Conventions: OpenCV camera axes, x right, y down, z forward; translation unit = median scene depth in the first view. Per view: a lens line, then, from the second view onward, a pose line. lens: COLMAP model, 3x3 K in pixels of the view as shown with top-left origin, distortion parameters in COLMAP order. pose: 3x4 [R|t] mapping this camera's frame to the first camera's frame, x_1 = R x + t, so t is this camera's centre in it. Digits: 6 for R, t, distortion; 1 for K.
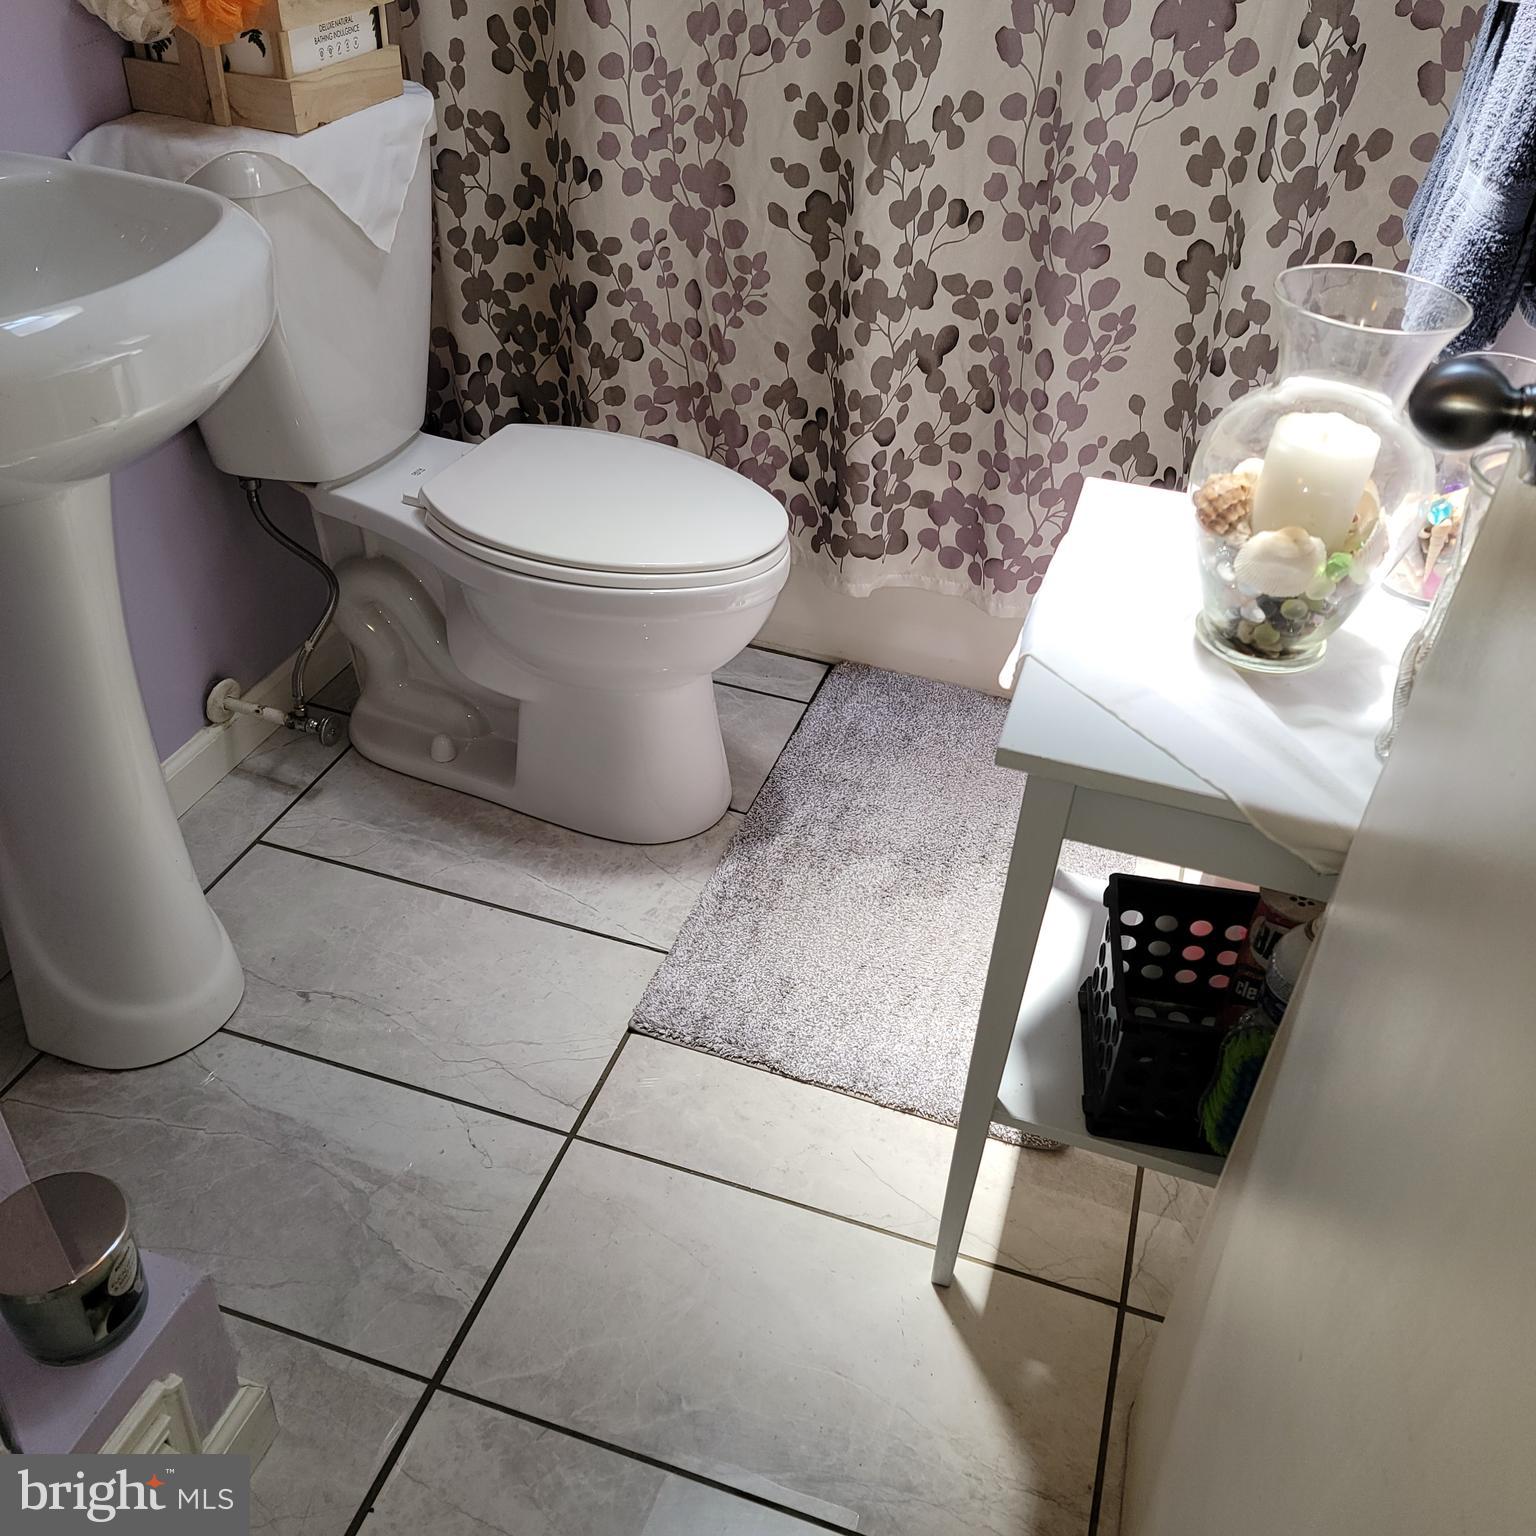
lens RADIAL K [[1422.8, 0, 764.9], [0, 1422.8, 759.9], [0, 0, 1]] dist [0.054192, 0.000000]
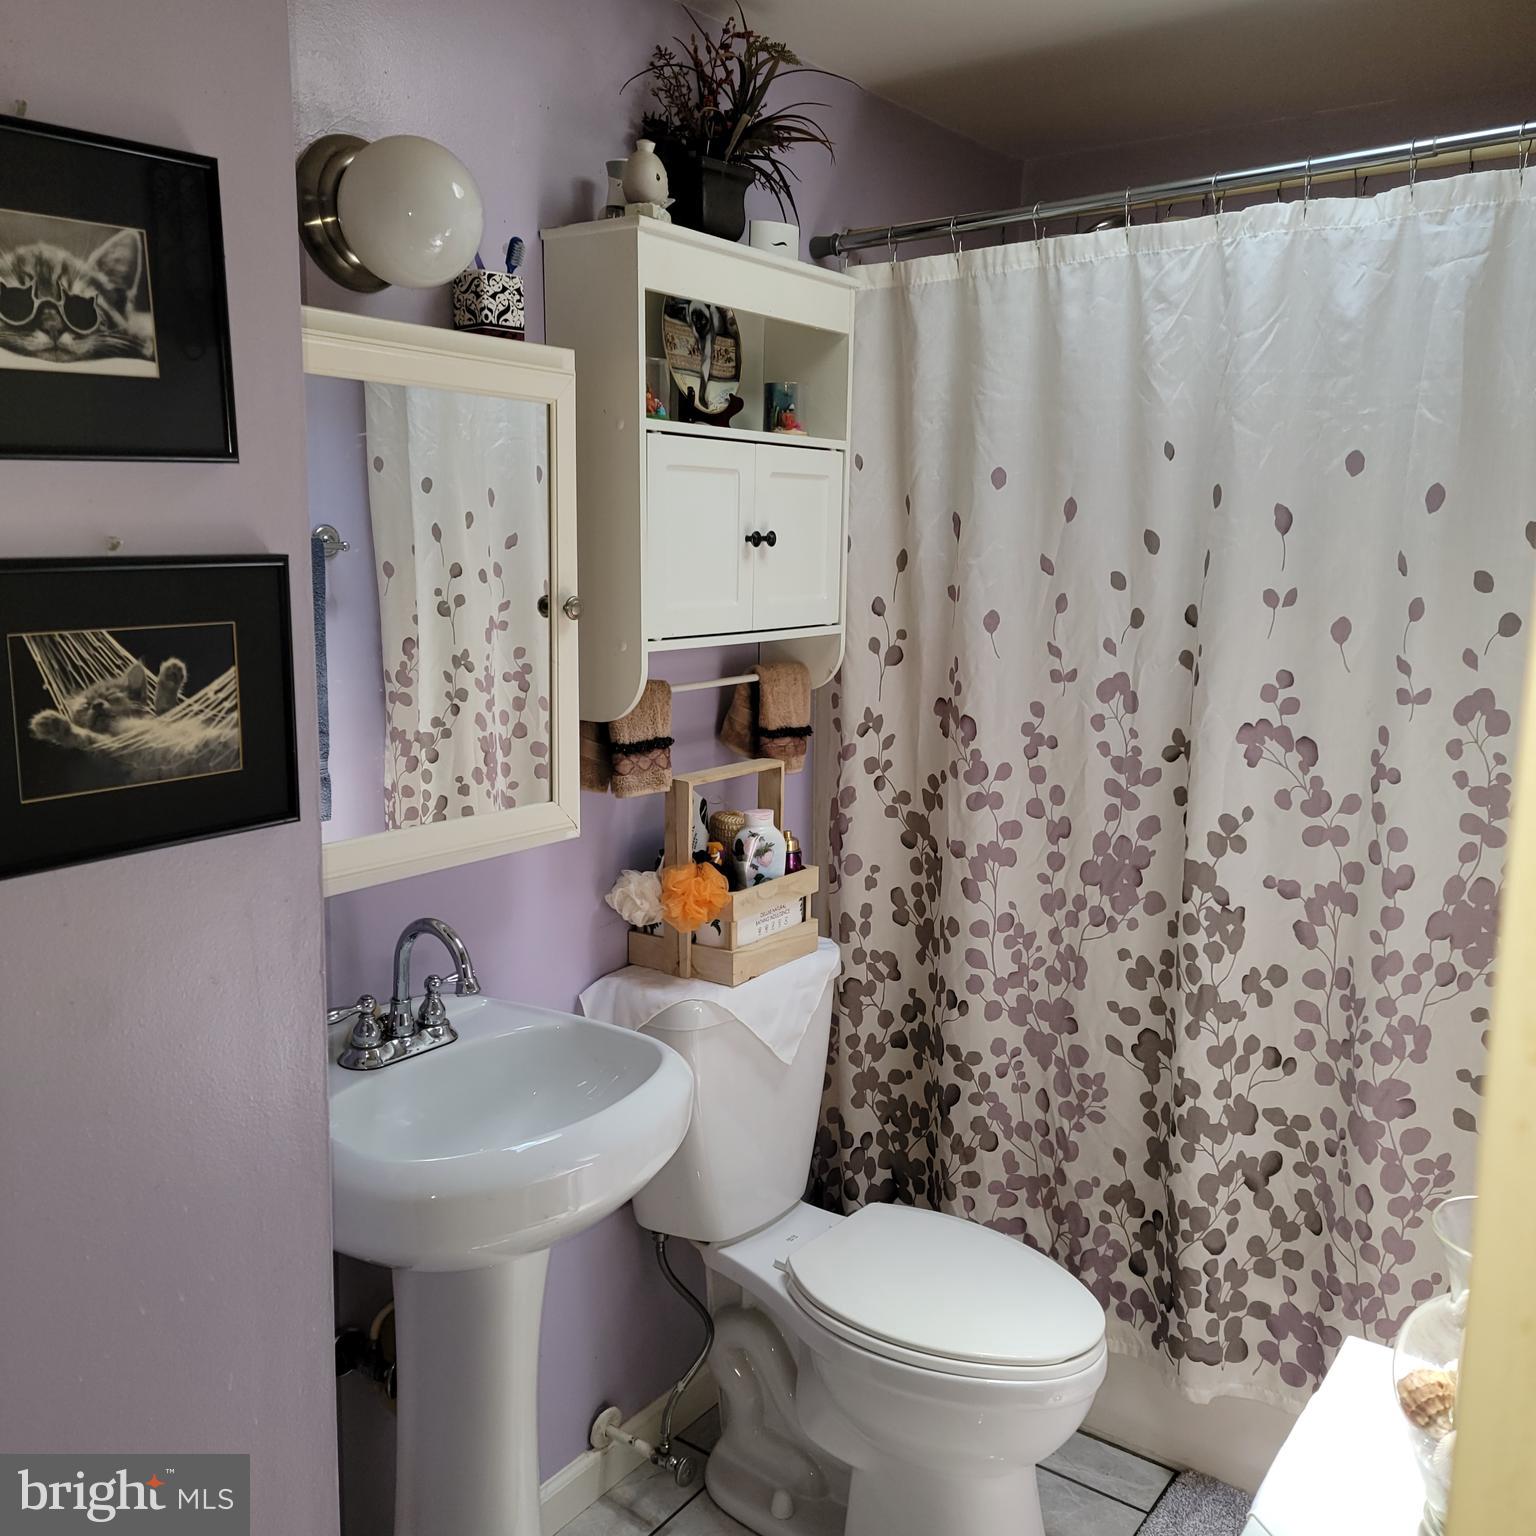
lens RADIAL K [[1422.8, 0, 757.2], [0, 1422.8, 772.8], [0, 0, 1]] dist [0.054192, 0.000000]
pose [[0.952052, 0.003148, -0.305921, 0.091287], [-0.143147, 0.888320, -0.436345, -0.021238], [0.270382, 0.459215, 0.846177, -0.189800]]
